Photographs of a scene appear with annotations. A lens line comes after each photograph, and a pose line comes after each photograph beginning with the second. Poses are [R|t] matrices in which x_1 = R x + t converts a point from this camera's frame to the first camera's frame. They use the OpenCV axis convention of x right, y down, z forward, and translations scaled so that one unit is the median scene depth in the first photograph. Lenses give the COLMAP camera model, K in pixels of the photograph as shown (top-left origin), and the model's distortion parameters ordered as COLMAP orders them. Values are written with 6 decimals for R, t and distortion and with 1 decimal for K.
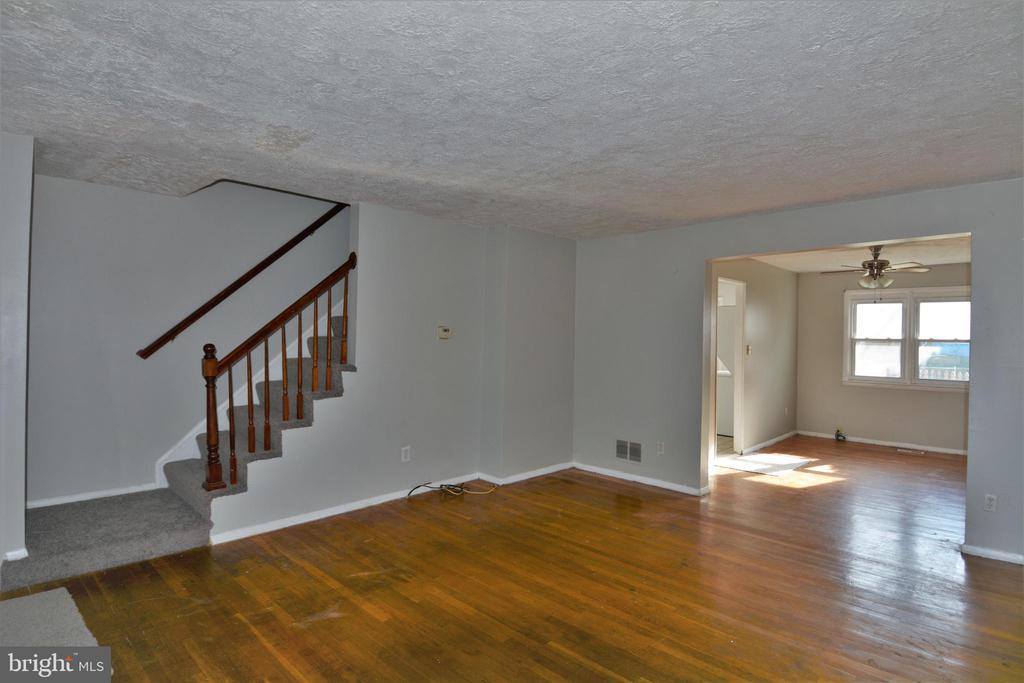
lens RADIAL K [[534.4, 0, 511.3], [0, 534.4, 338.9], [0, 0, 1]] dist [0.038246, -0.045709]
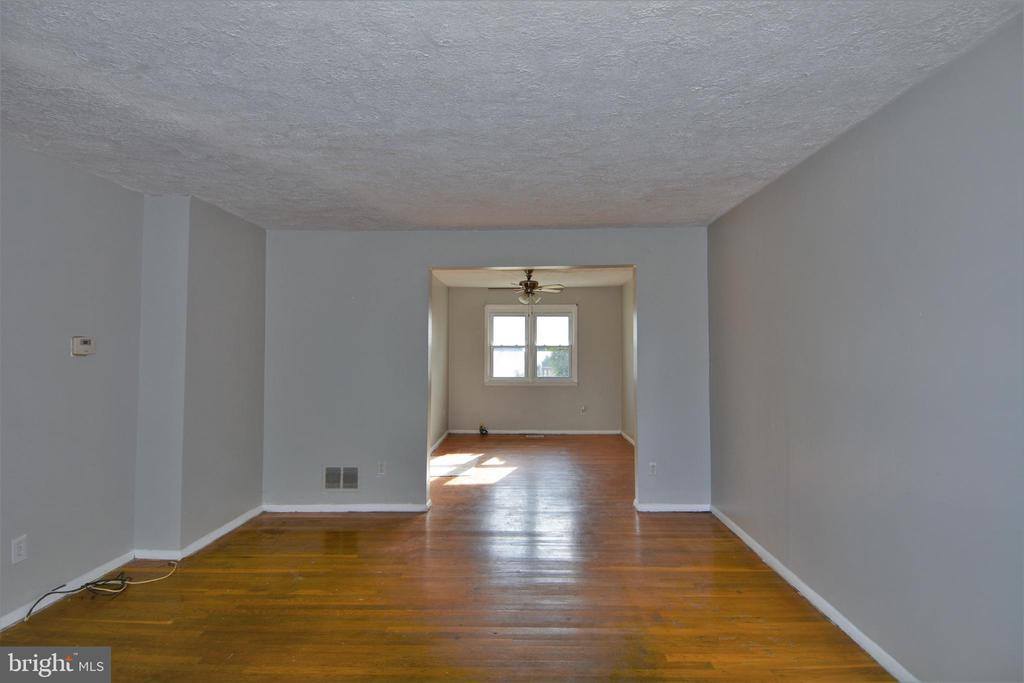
lens RADIAL K [[534.4, 0, 522.0], [0, 534.4, 338.0], [0, 0, 1]] dist [0.038246, -0.045709]
pose [[0.729733, -0.003179, 0.683724, -0.181540], [0.014650, 0.999832, -0.010987, -0.006236], [-0.683575, 0.018034, 0.729658, 0.171598]]
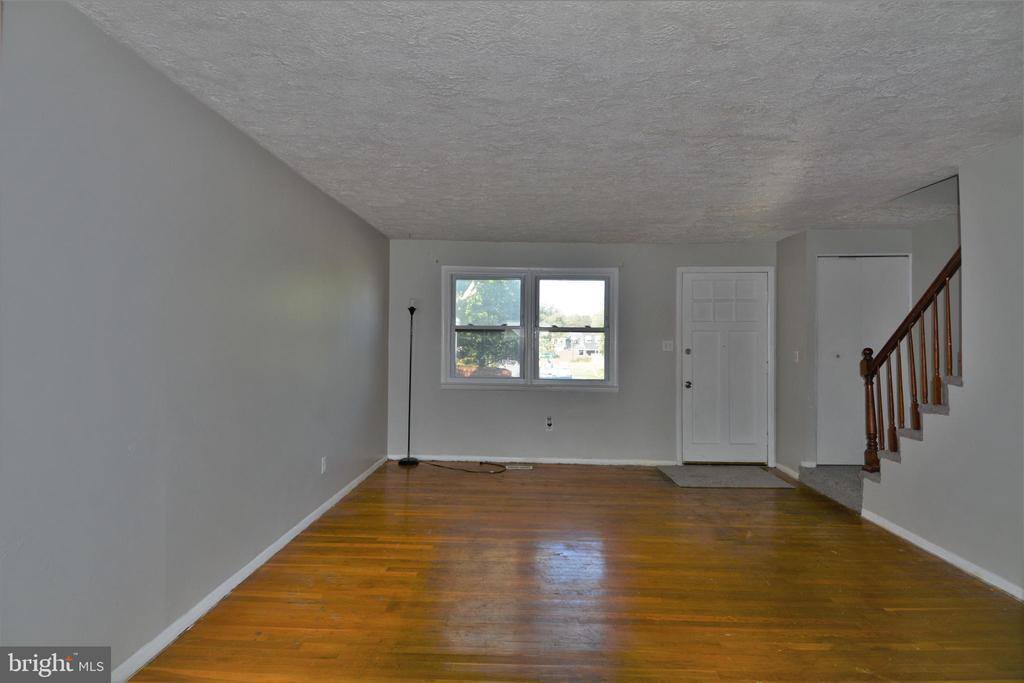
lens RADIAL K [[534.4, 0, 509.1], [0, 534.4, 333.9], [0, 0, 1]] dist [0.038246, -0.045709]
pose [[-0.744421, -0.029488, -0.667059, 0.612611], [-0.024678, 0.999557, -0.016646, 0.013183], [0.667254, 0.004070, -0.744819, 0.998687]]
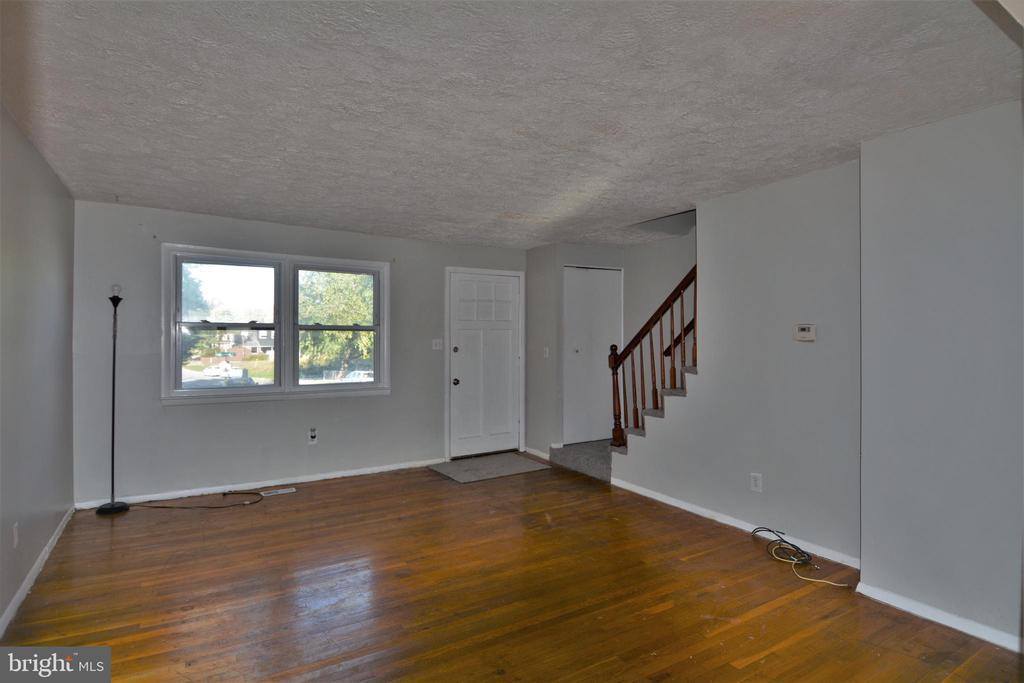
lens RADIAL K [[534.4, 0, 516.3], [0, 534.4, 332.1], [0, 0, 1]] dist [0.038246, -0.045709]
pose [[-0.247032, -0.024762, -0.968691, 0.666065], [-0.012102, 0.999674, -0.022468, 0.008702], [0.968932, 0.006173, -0.247251, 0.808770]]
